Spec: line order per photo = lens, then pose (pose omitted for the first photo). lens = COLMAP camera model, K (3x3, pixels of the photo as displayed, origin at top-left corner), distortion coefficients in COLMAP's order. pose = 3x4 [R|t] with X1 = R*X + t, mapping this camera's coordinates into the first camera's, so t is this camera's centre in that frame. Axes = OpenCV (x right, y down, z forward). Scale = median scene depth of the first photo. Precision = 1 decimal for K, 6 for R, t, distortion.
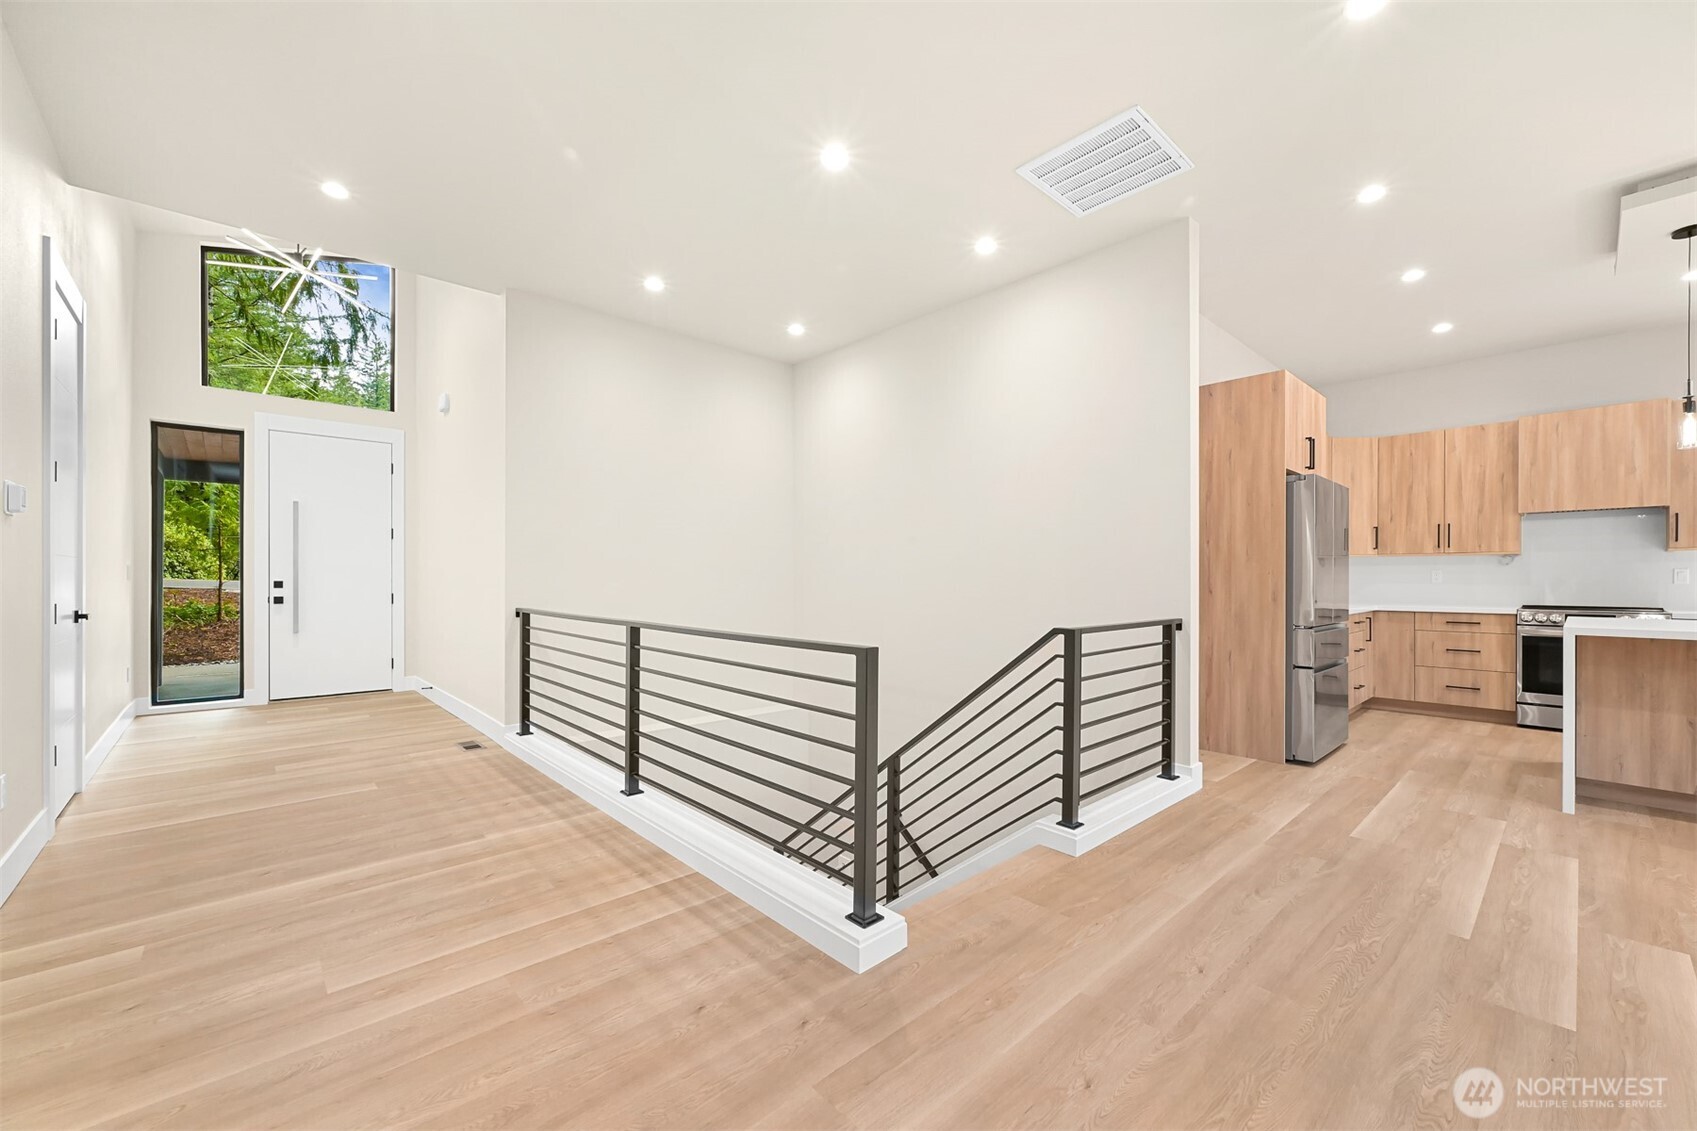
lens RADIAL K [[667.4, 0, 865.6], [0, 667.4, 576.7], [0, 0, 1]] dist [-0.000979, 0.000406]
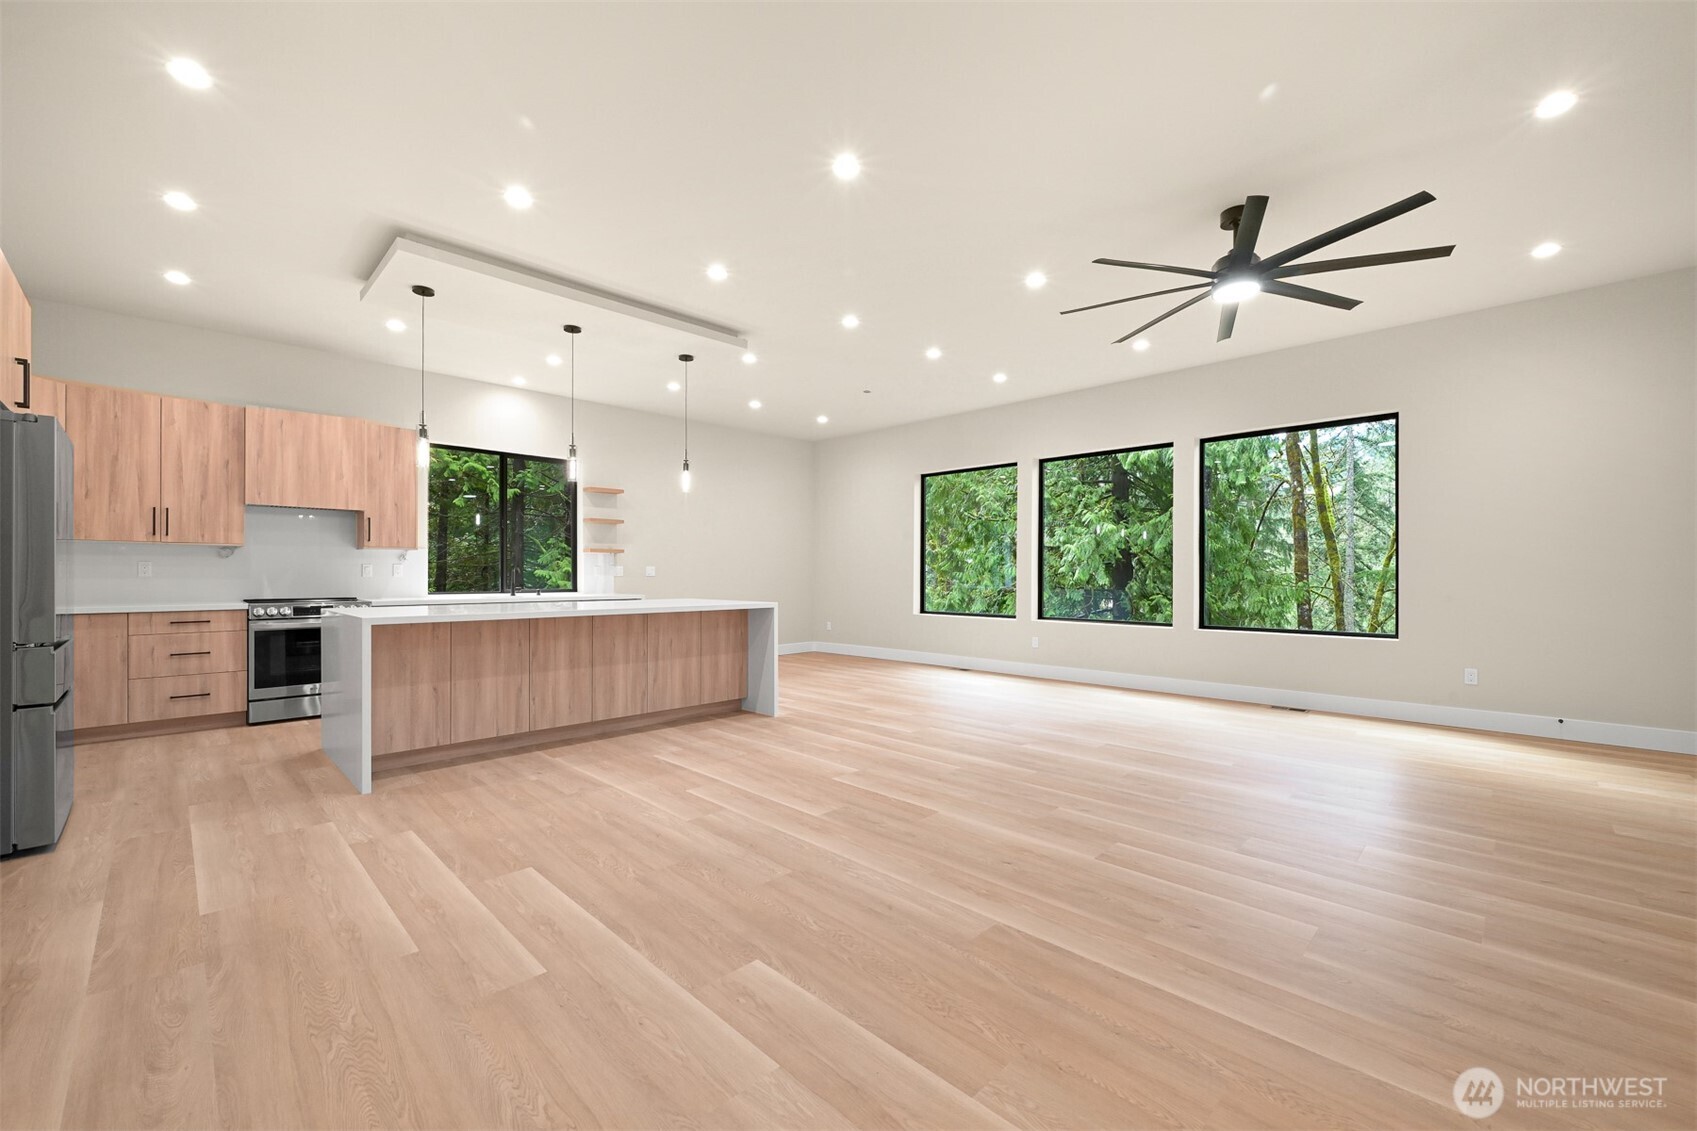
lens RADIAL K [[685.4, 0, 846.2], [0, 685.4, 577.2], [0, 0, 1]] dist [-0.001295, -0.000081]
pose [[-0.033422, -0.005866, 0.999424, -0.059538], [-0.005080, 0.999971, 0.005699, 0.000200], [-0.999428, -0.004886, -0.033451, 0.274345]]
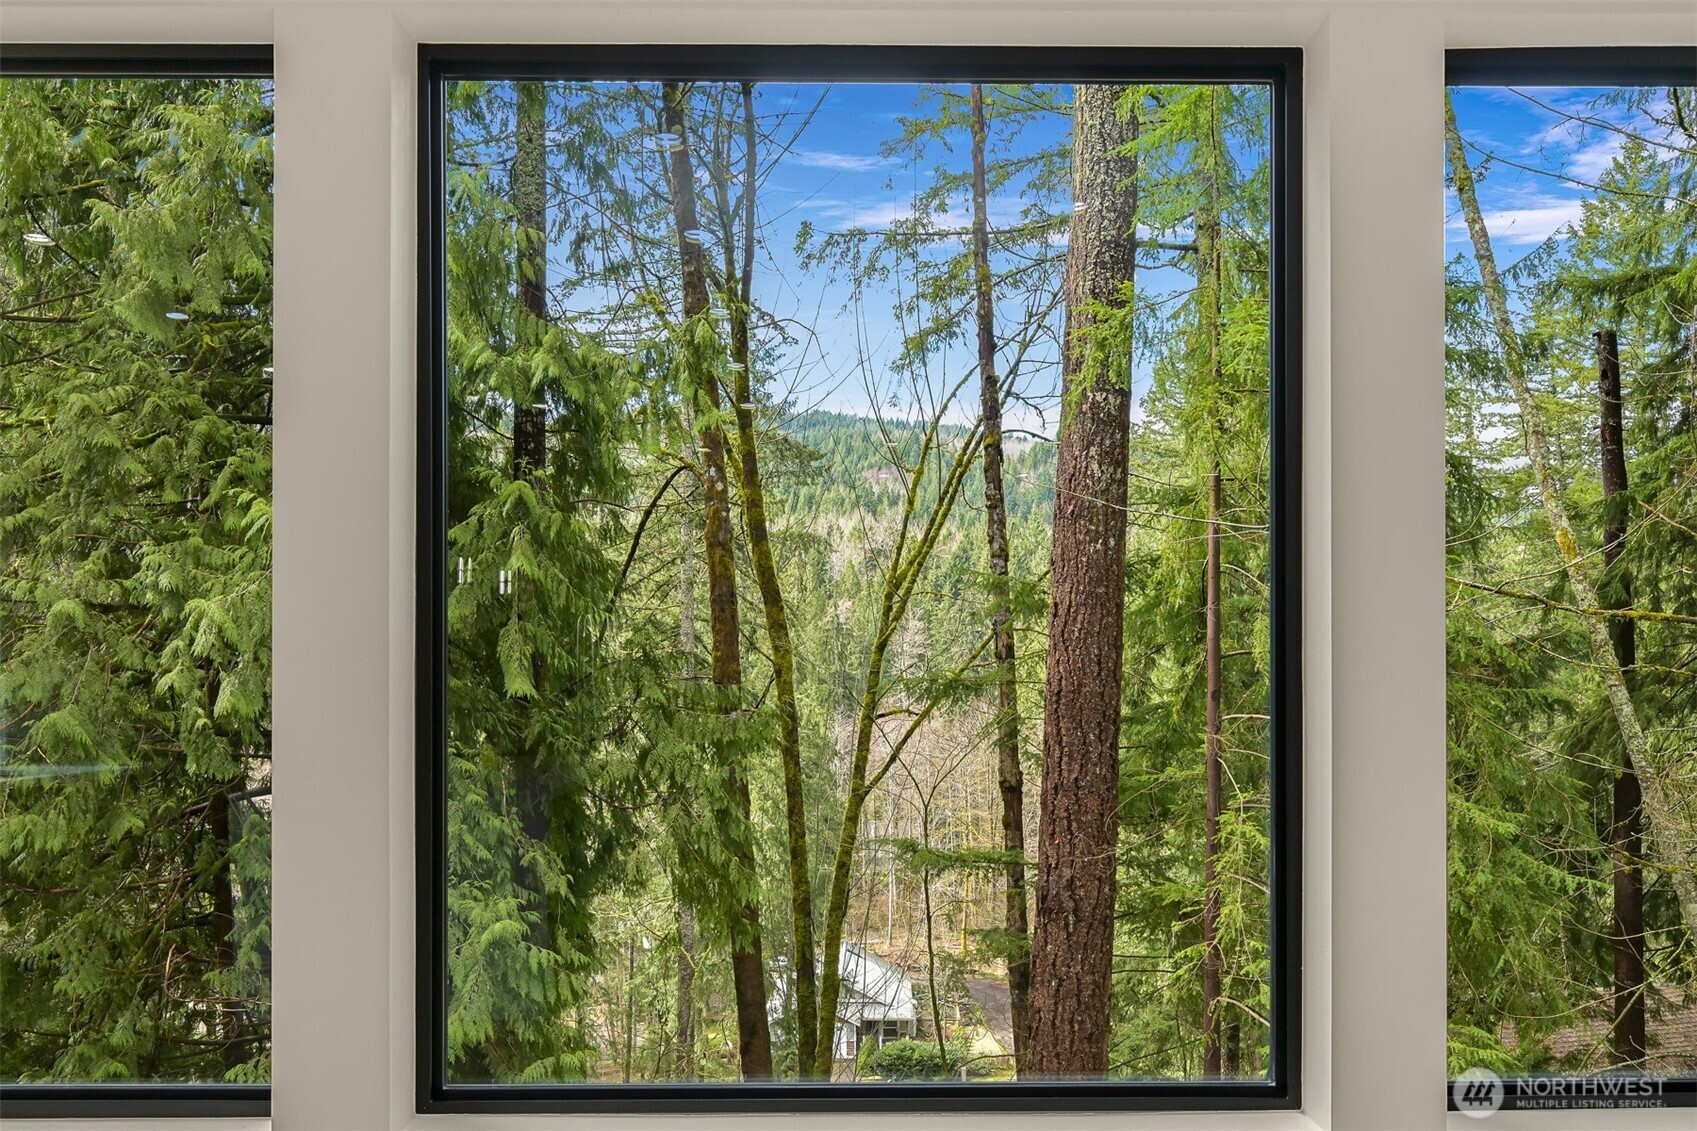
lens RADIAL K [[1494.3, 0, 853.3], [0, 1494.3, 661.5], [0, 0, 1]] dist [0.049713, -0.000868]
pose [[-0.734373, 0.001107, 0.678745, 1.561541], [-0.001342, 0.999994, -0.003084, -0.074072], [-0.678745, -0.003175, -0.734367, -0.039588]]
